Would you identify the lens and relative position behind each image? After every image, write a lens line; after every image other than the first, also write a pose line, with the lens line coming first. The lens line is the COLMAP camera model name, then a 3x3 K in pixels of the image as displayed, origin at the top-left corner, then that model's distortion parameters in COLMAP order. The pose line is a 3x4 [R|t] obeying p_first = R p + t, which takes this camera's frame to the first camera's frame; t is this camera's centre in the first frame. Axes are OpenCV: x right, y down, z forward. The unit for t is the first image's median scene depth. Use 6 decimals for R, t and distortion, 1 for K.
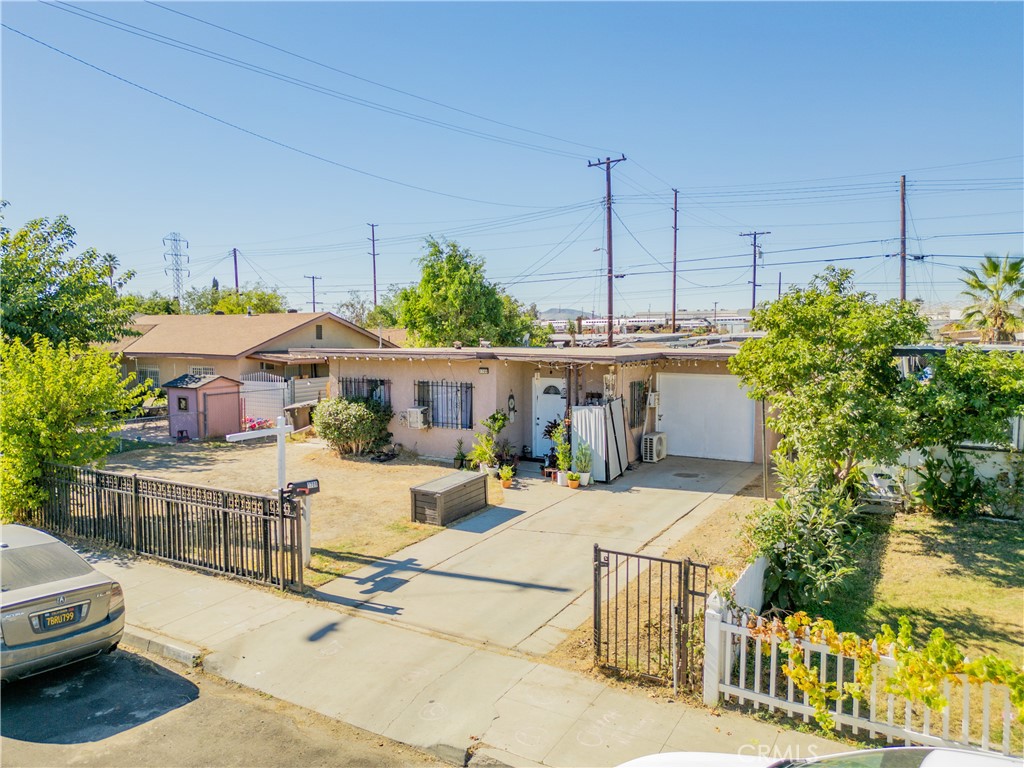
lens RADIAL K [[728.1, 0, 512.0], [0, 728.1, 384.0], [0, 0, 1]] dist [0.071164, -0.002212]
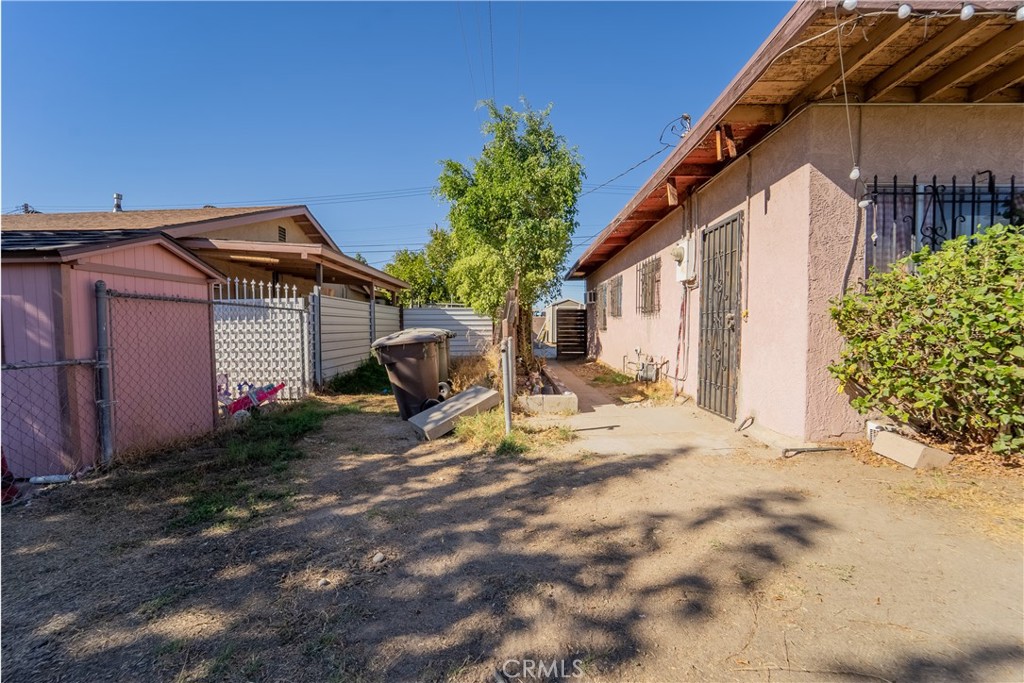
lens RADIAL K [[422.8, 0, 509.5], [0, 422.8, 346.7], [0, 0, 1]] dist [-0.019690, -0.000307]
pose [[0.857112, -0.026822, 0.514431, -0.464943], [0.046107, 0.998630, -0.024753, 0.054071], [-0.513062, 0.044935, 0.857174, 1.018625]]
